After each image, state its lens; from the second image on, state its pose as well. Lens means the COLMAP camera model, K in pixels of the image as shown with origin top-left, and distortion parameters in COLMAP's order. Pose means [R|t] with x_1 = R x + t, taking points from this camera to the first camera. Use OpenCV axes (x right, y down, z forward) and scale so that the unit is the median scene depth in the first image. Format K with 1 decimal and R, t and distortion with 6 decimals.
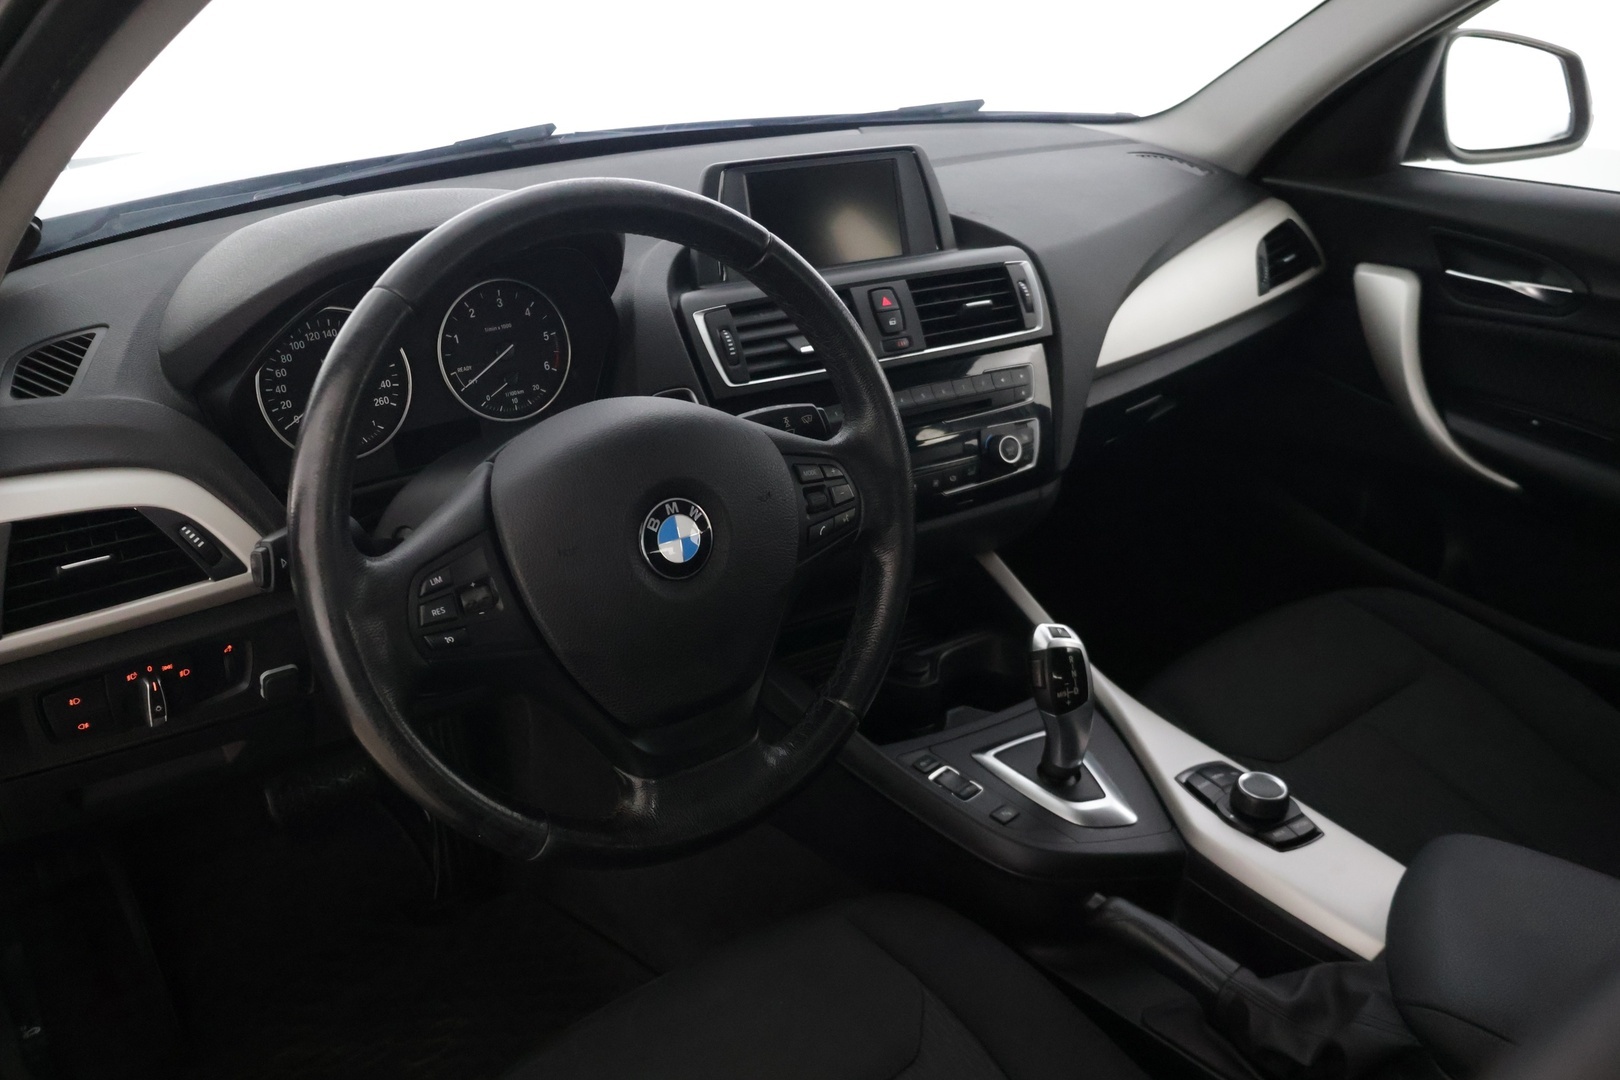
lens RADIAL K [[1422.9, 0, 861.2], [0, 1422.9, 496.2], [0, 0, 1]] dist [0.009397, 0.037285]
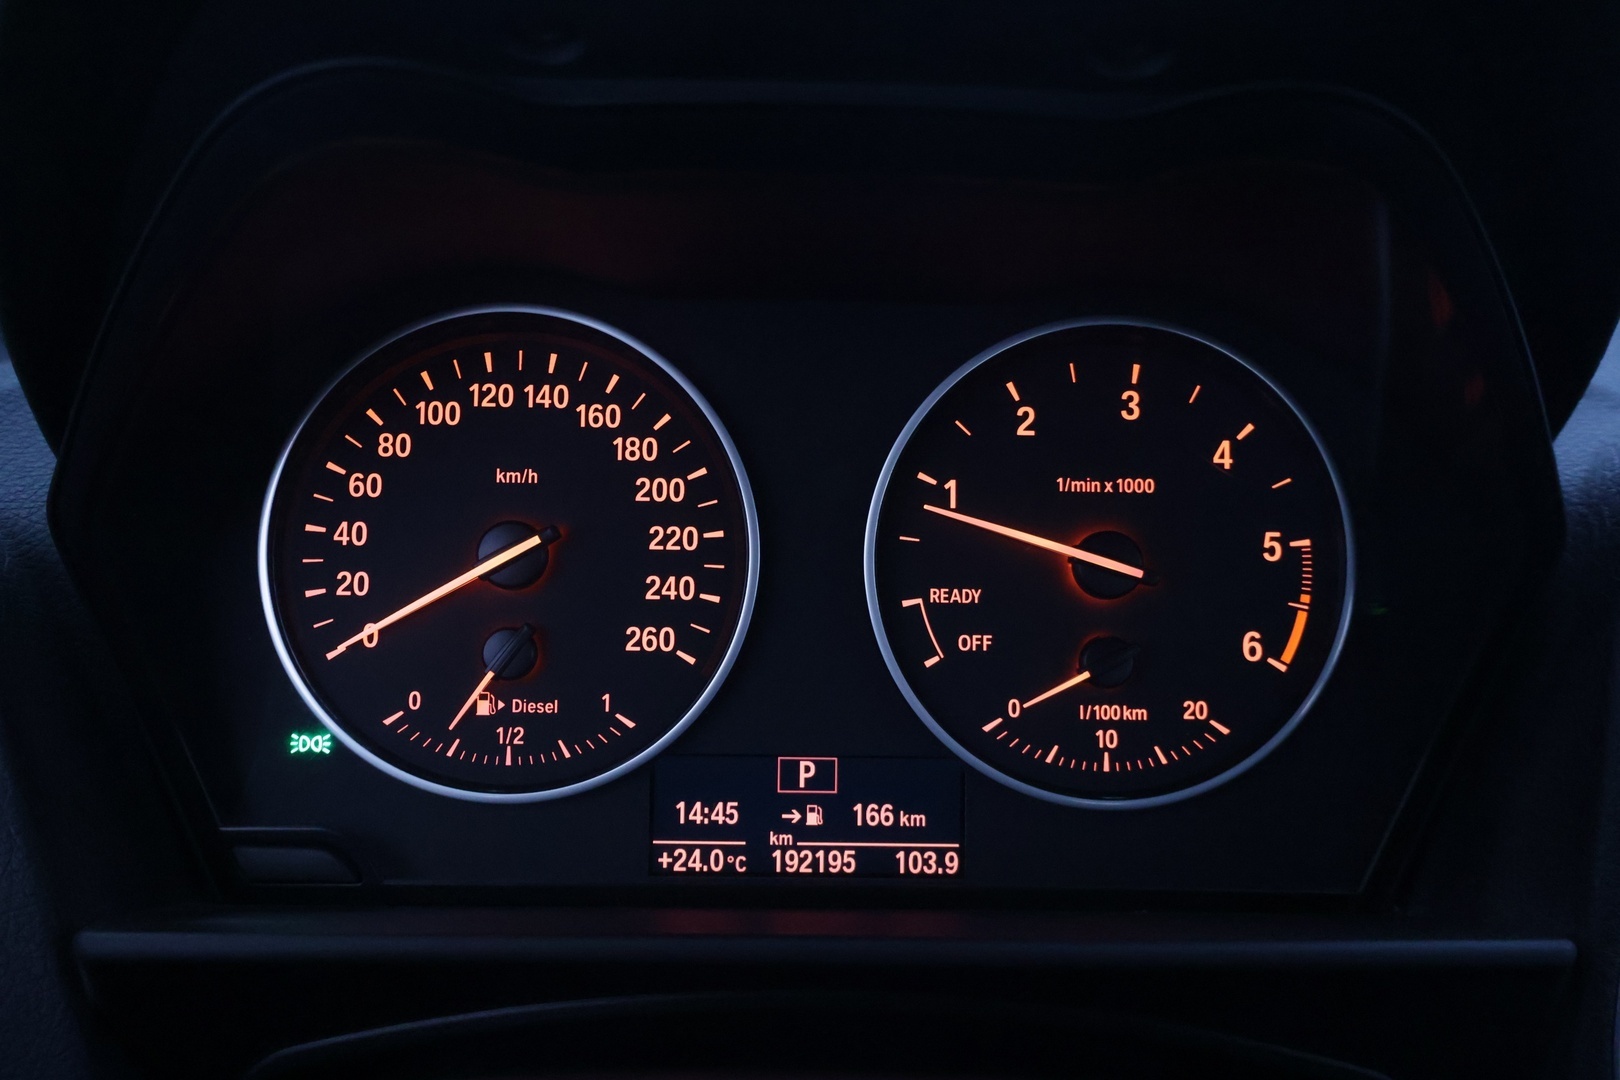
lens RADIAL K [[1422.9, 0, 816.1], [0, 1422.9, 543.9], [0, 0, 1]] dist [0.009397, 0.037285]
pose [[0.765612, 0.144276, -0.626916, -0.109967], [-0.258936, 0.961210, -0.095013, -0.060963], [0.588889, 0.235074, 0.773272, 0.714930]]
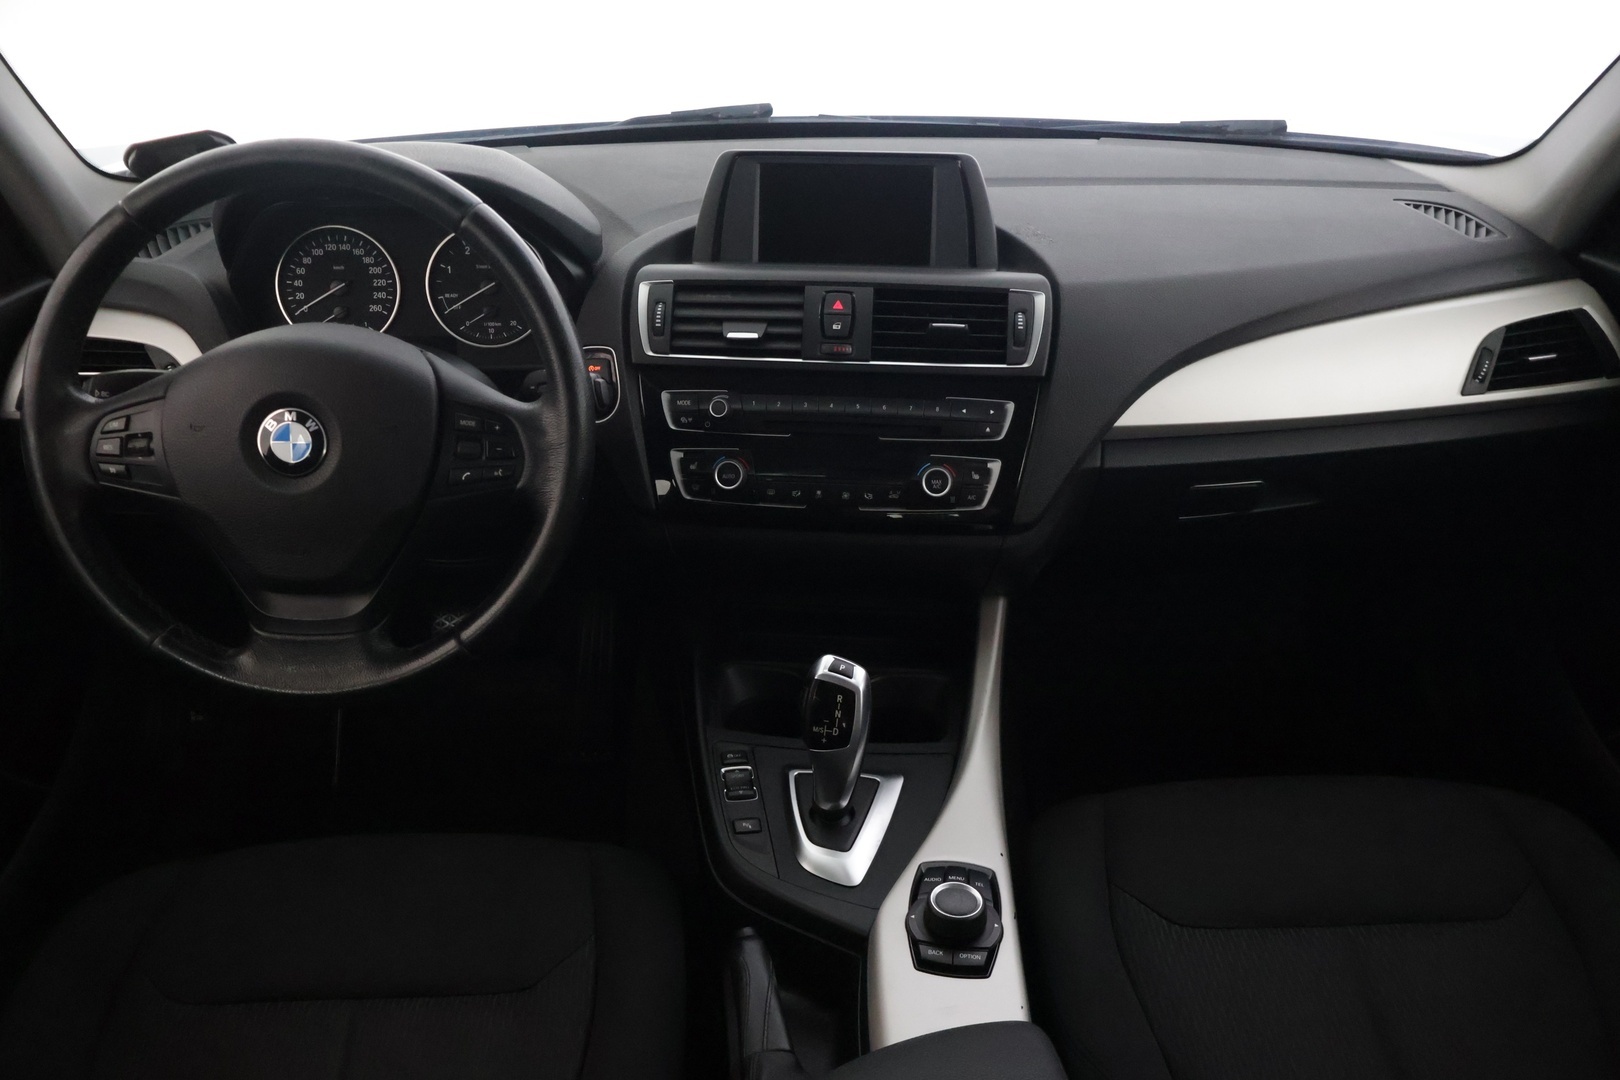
lens RADIAL K [[1422.9, 0, 781.2], [0, 1422.9, 505.5], [0, 0, 1]] dist [0.009397, 0.037285]
pose [[0.778162, 0.245526, -0.578084, 0.639567], [-0.236442, 0.967230, 0.092530, -0.090558], [0.581858, 0.064680, 0.810714, 0.194482]]
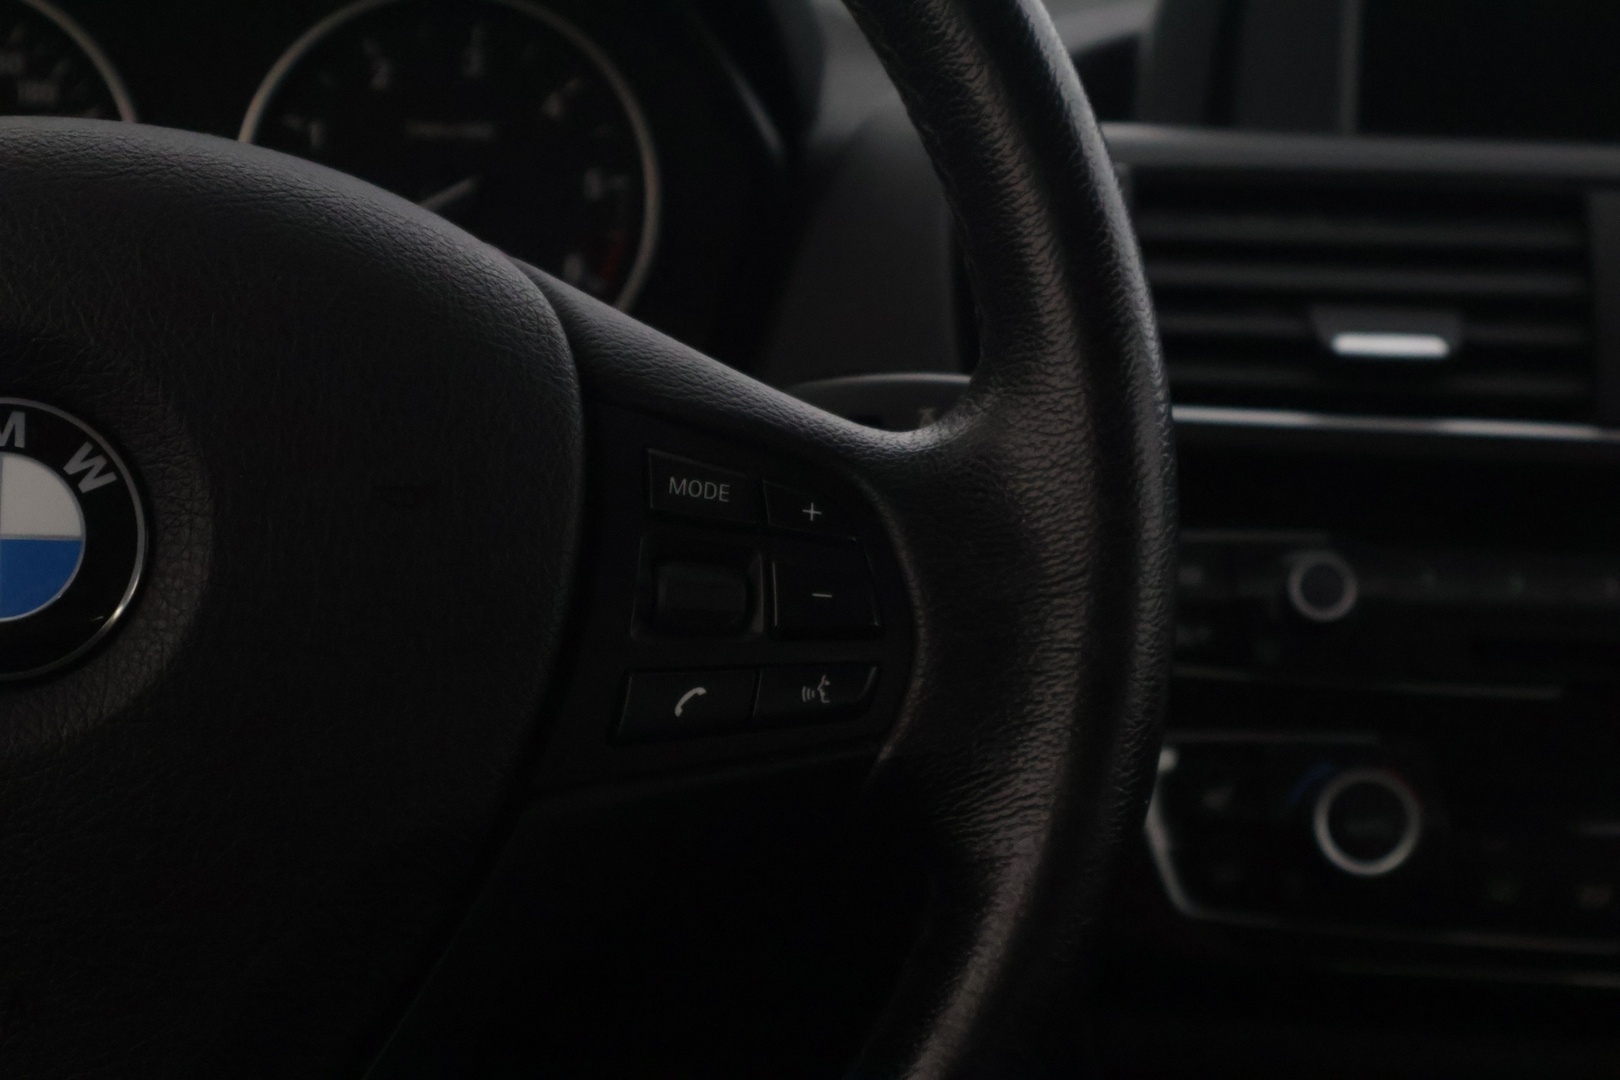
lens RADIAL K [[3459.1, 0, 818.2], [0, 3459.1, 535.7], [0, 0, 1]] dist [0.070916, 0.000000]
pose [[0.830428, 0.146962, -0.537394, 0.274411], [-0.246327, 0.962031, -0.117558, 0.050770], [0.499713, 0.229999, 0.835098, 0.355500]]
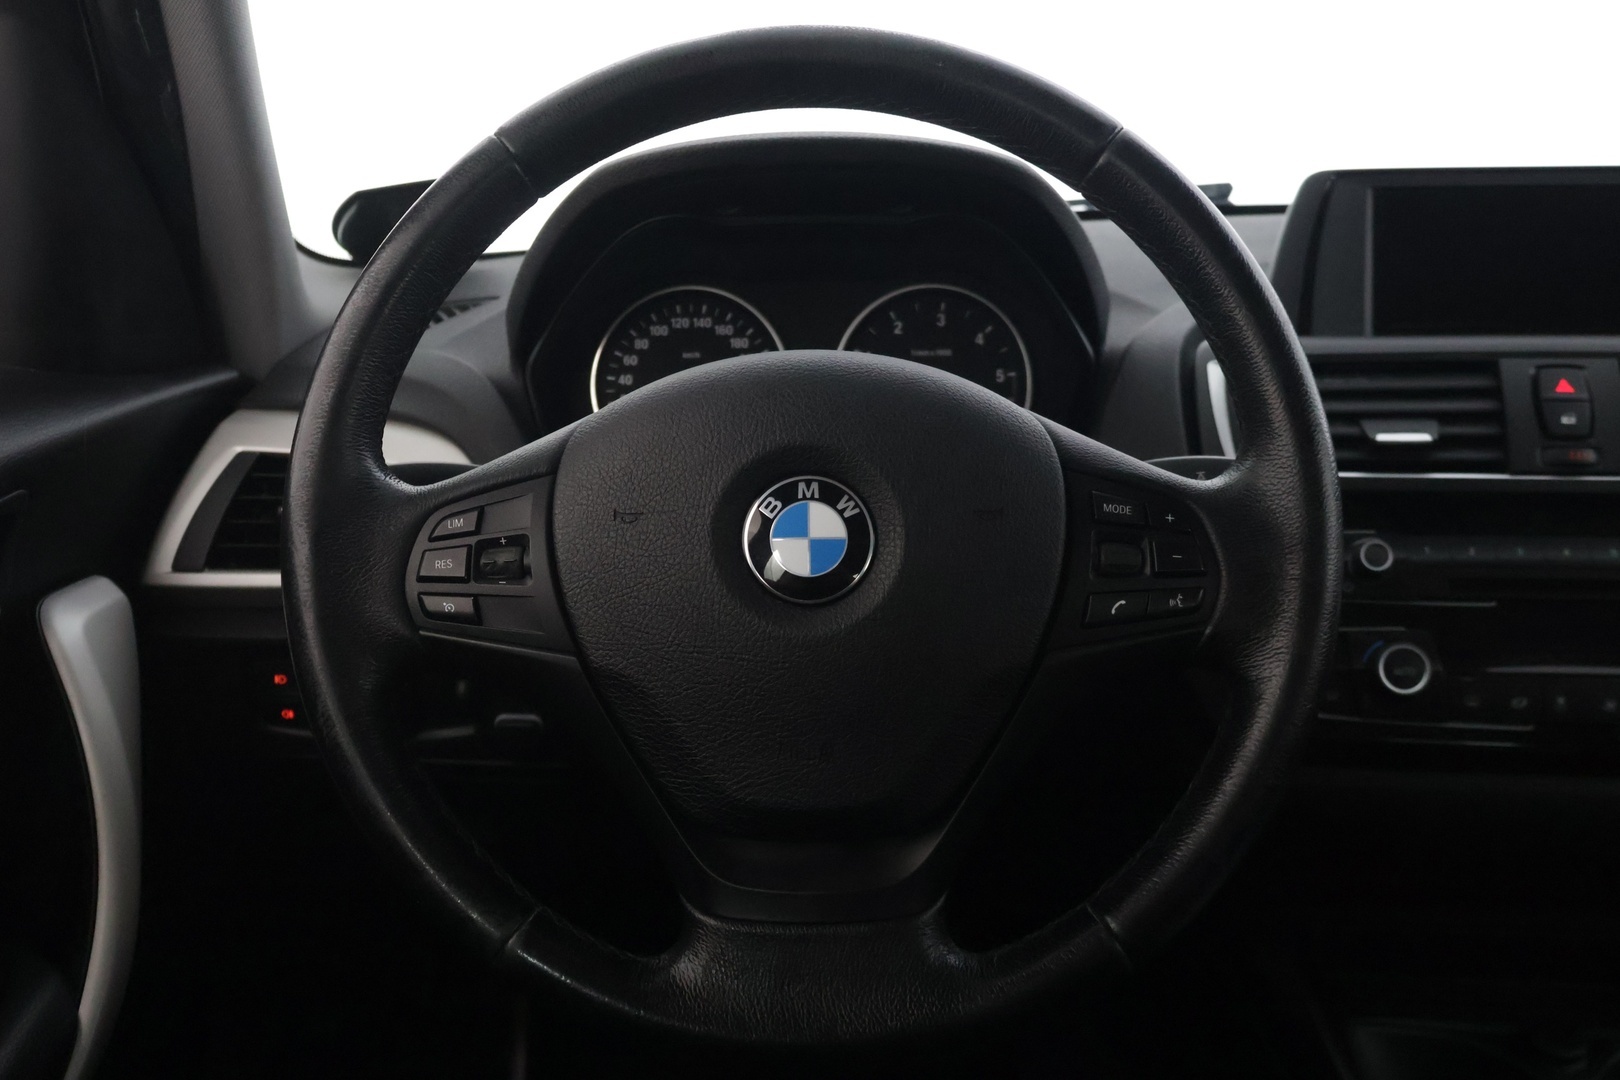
lens RADIAL K [[1783.6, 0, 813.1], [0, 1783.6, 530.1], [0, 0, 1]] dist [0.043757, 0.000000]
pose [[0.777433, 0.111858, -0.618939, 0.261389], [-0.229499, 0.966661, -0.113567, 0.082928], [0.585601, 0.230337, 0.777185, 0.271331]]
